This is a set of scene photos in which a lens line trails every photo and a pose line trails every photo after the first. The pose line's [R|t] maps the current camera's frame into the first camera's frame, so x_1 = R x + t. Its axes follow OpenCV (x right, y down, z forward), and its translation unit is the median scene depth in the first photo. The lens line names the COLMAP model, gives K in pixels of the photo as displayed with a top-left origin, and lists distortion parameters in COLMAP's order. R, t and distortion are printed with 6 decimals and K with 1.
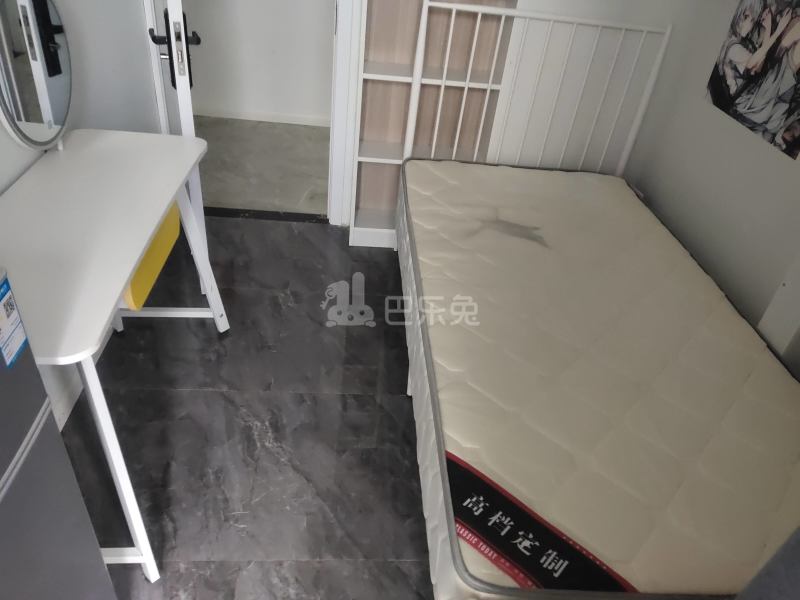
lens RADIAL K [[586.2, 0, 400.0], [0, 586.2, 300.0], [0, 0, 1]] dist [0.124503, -0.157298]
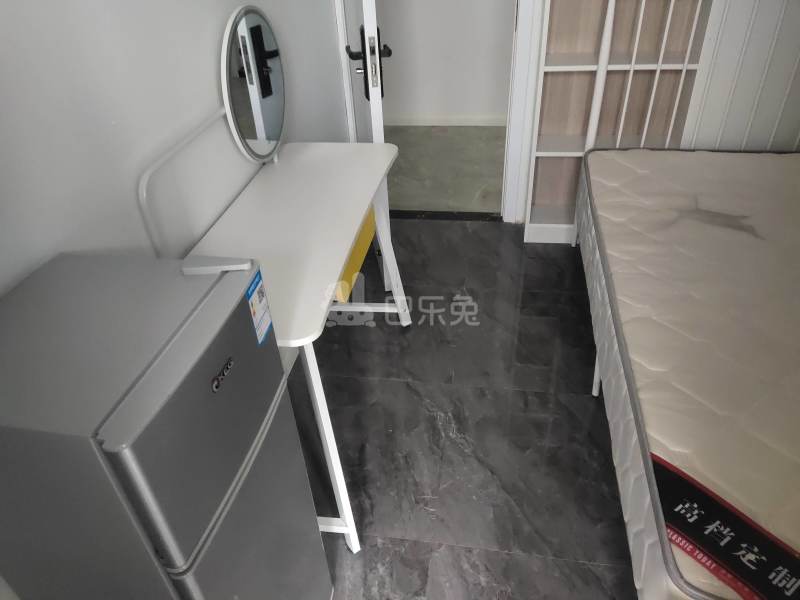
lens RADIAL K [[586.2, 0, 400.0], [0, 586.2, 300.0], [0, 0, 1]] dist [0.124503, -0.157298]
pose [[0.964948, 0.005326, -0.262388, -0.039159], [-0.006063, 0.999980, -0.001998, 0.010438], [0.262372, 0.003519, 0.964960, -0.018095]]
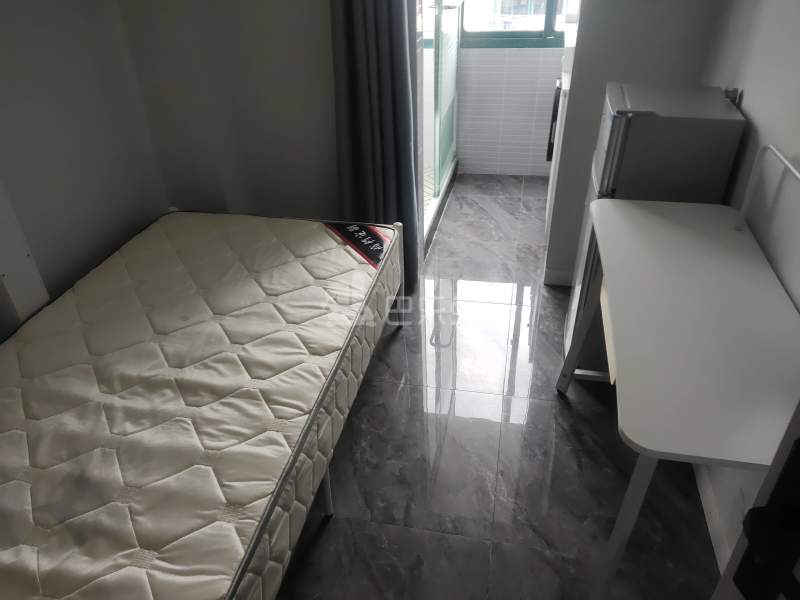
lens RADIAL K [[586.2, 0, 400.0], [0, 586.2, 300.0], [0, 0, 1]] dist [0.124503, -0.157298]
pose [[-0.963912, -0.201374, 0.174133, -0.180970], [0.094159, 0.353932, 0.930519, -0.788810], [-0.249014, 0.913335, -0.322198, 1.044139]]
